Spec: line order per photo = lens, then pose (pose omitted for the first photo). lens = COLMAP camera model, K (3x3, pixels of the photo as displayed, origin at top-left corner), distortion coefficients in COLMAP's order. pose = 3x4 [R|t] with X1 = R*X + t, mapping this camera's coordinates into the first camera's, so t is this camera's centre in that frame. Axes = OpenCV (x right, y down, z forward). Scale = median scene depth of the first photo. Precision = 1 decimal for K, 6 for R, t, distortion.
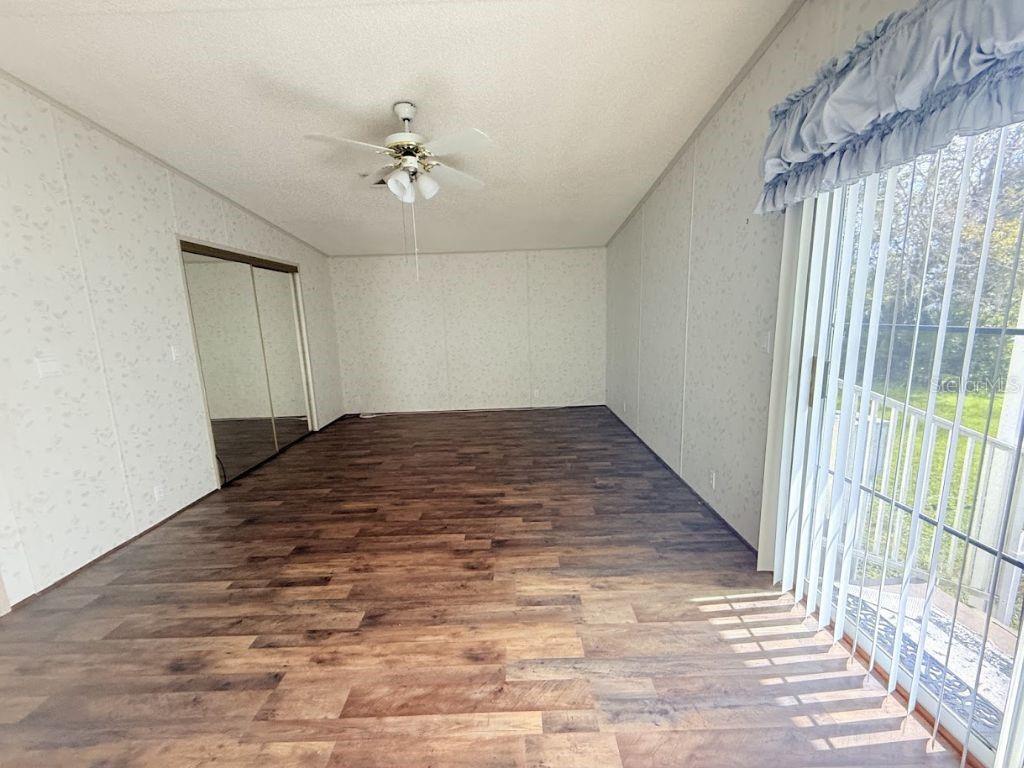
lens RADIAL K [[409.8, 0, 509.0], [0, 409.8, 383.8], [0, 0, 1]] dist [-0.000288, 0.000132]
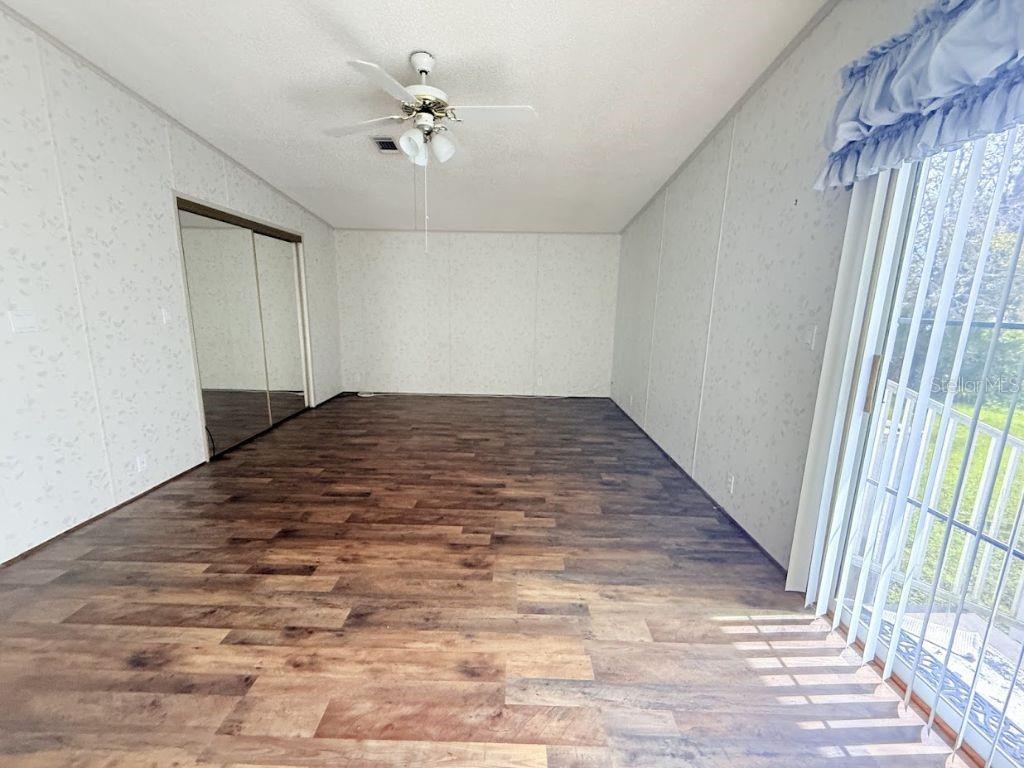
lens RADIAL K [[409.0, 0, 503.5], [0, 409.0, 377.6], [0, 0, 1]] dist [-0.000046, 0.000090]
pose [[0.998346, 0.056502, -0.010599, -0.032032], [-0.056321, 0.998274, 0.016635, 0.010503], [0.011521, -0.016011, 0.999805, 0.104010]]
